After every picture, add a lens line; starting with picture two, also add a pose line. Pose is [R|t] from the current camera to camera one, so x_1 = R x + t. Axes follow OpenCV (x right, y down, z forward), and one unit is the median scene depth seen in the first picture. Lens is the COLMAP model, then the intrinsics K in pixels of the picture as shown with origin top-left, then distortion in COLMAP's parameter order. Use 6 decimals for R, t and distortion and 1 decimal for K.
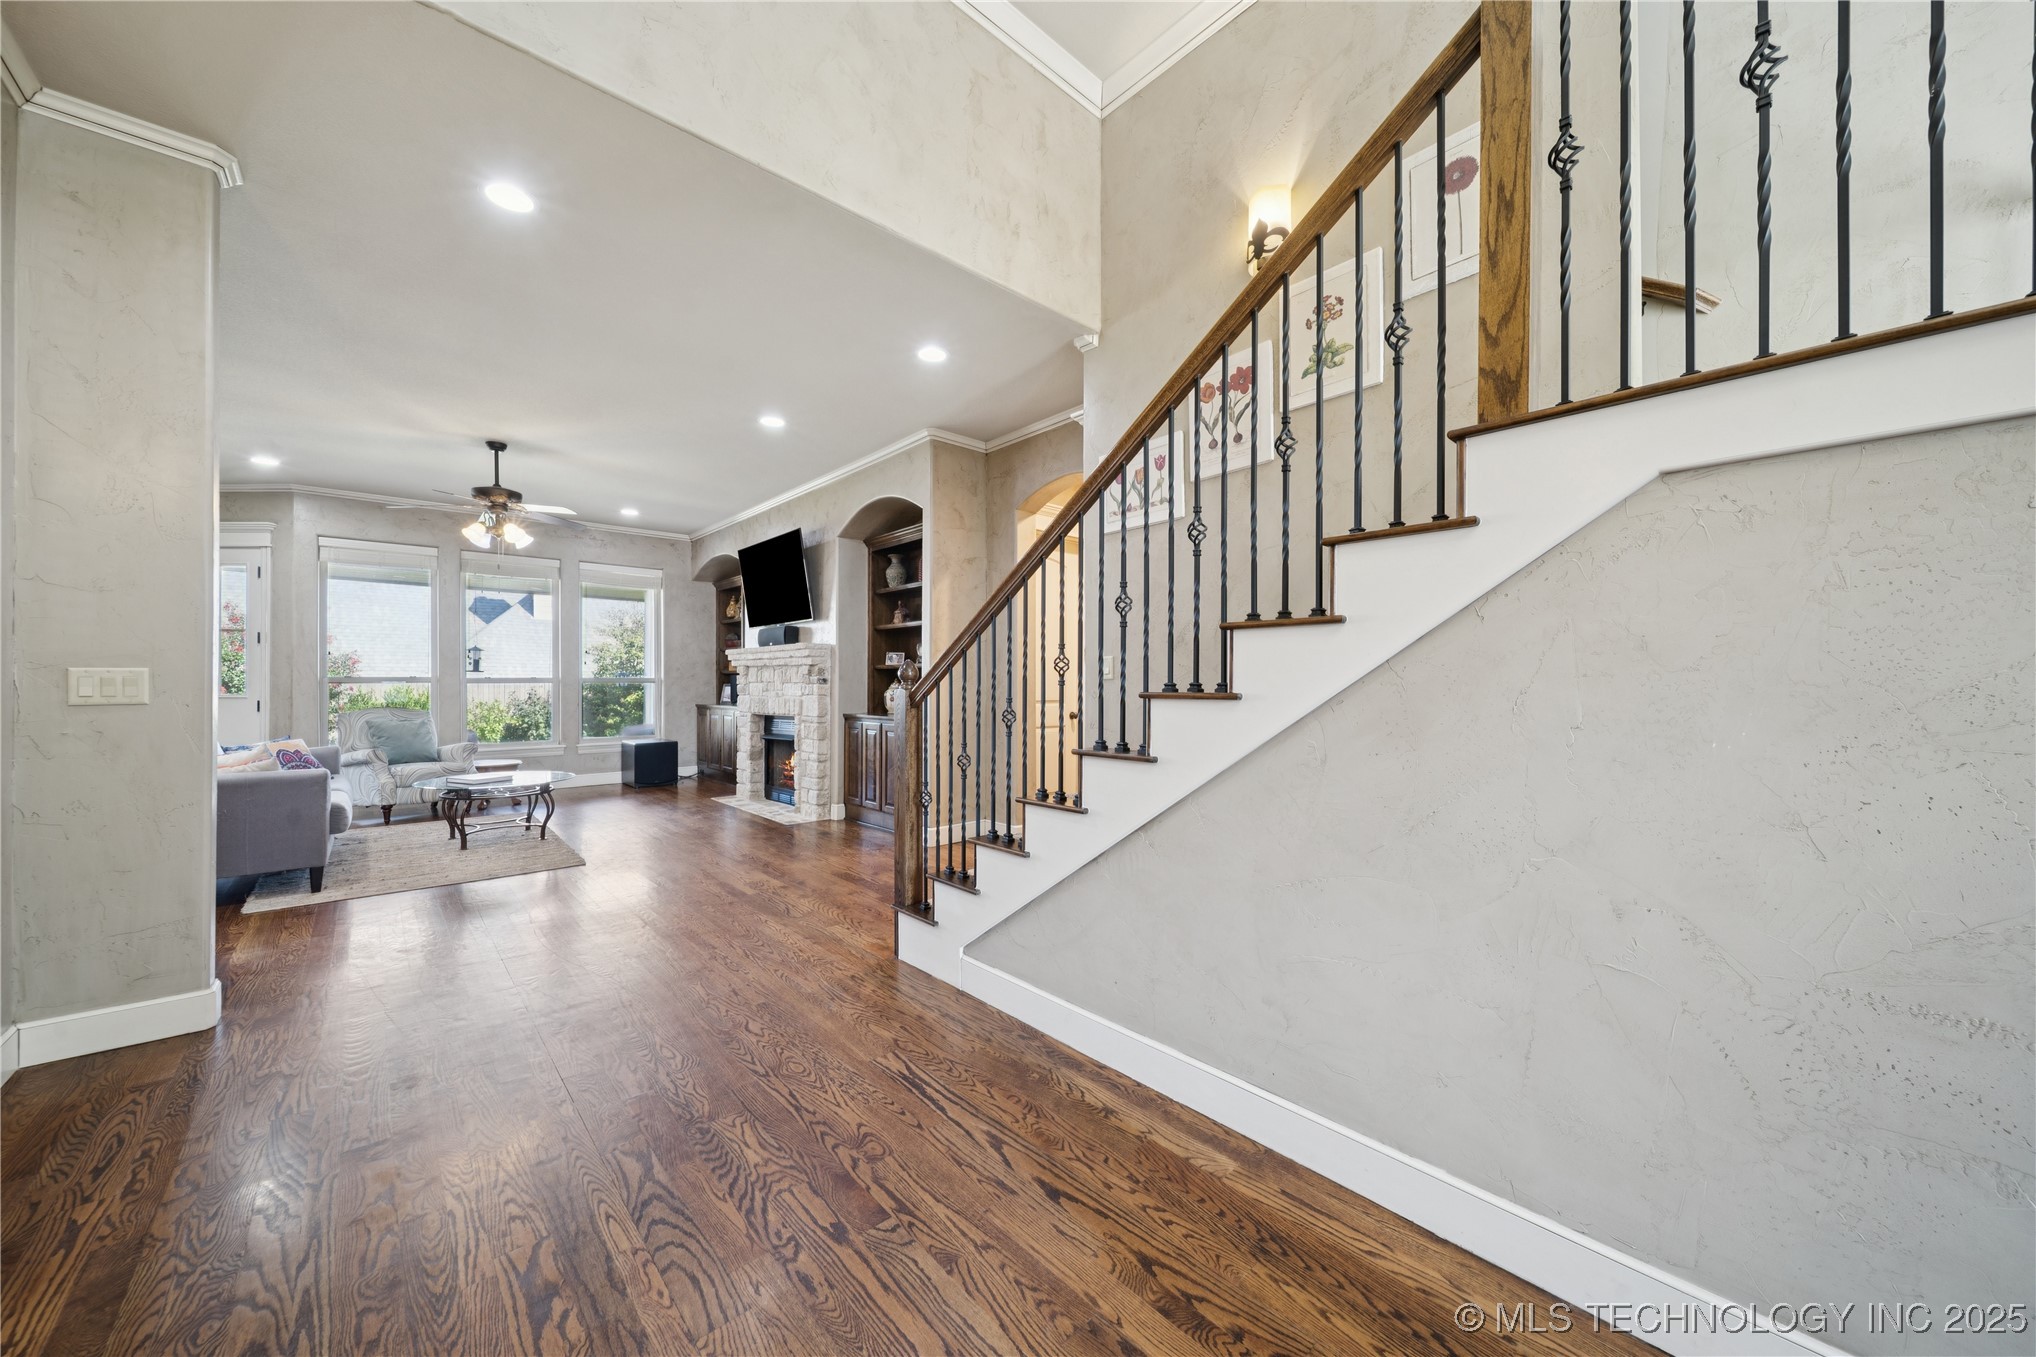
lens RADIAL K [[713.7, 0, 1015.1], [0, 713.7, 677.3], [0, 0, 1]] dist [0.001594, -0.002306]
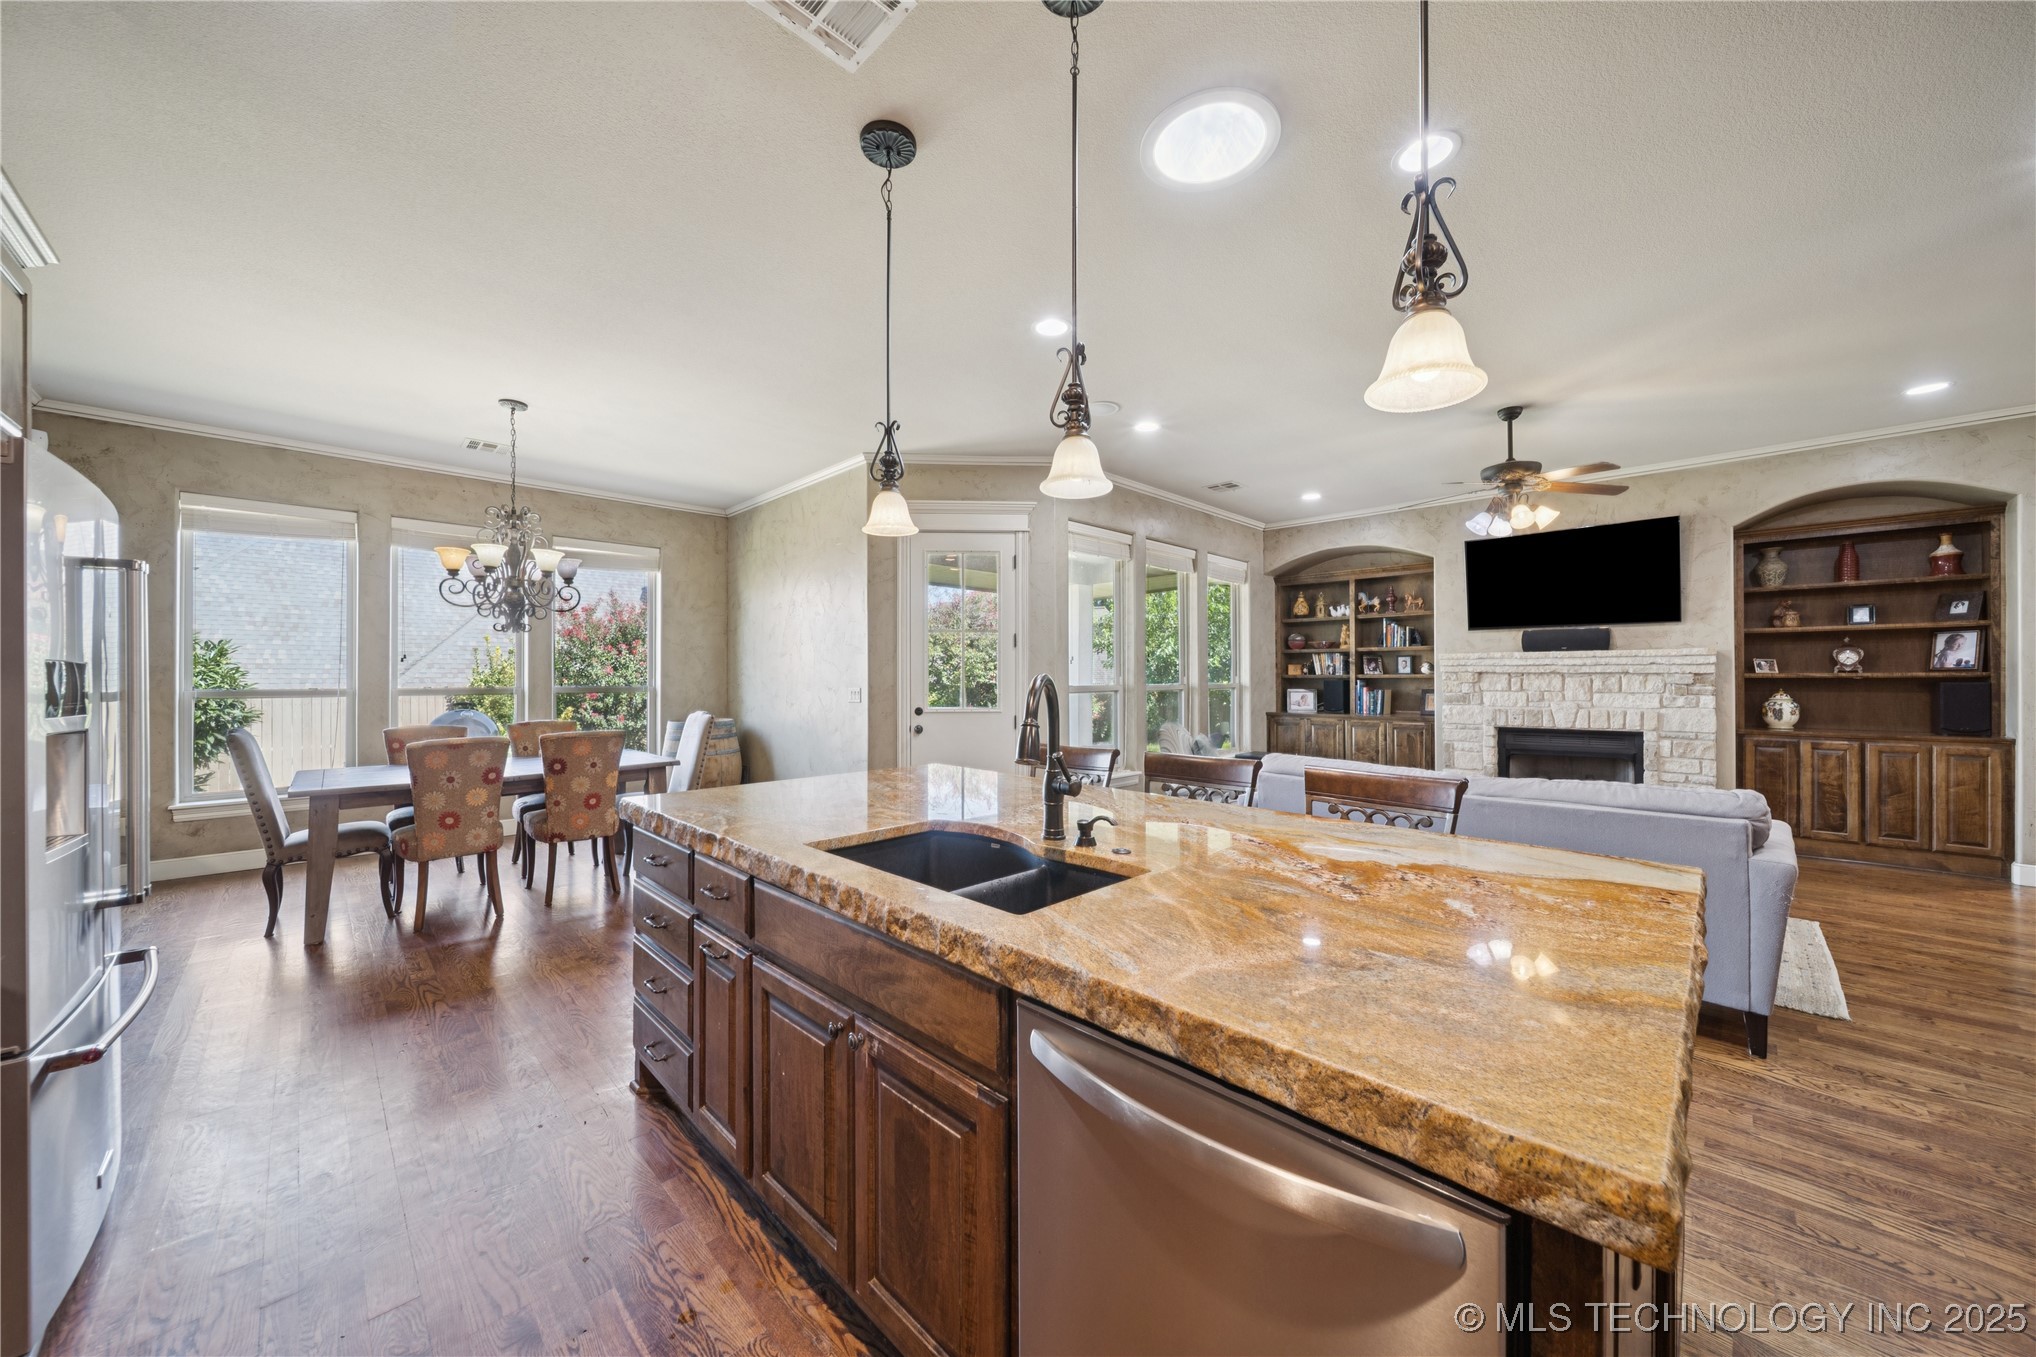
lens RADIAL K [[713.7, 0, 1015.1], [0, 713.7, 677.3], [0, 0, 1]] dist [0.001594, -0.002306]
pose [[0.999367, 0.007067, 0.034860, -1.124241], [-0.007098, 0.999975, 0.000756, -0.006798], [-0.034854, -0.001003, 0.999392, 0.152843]]
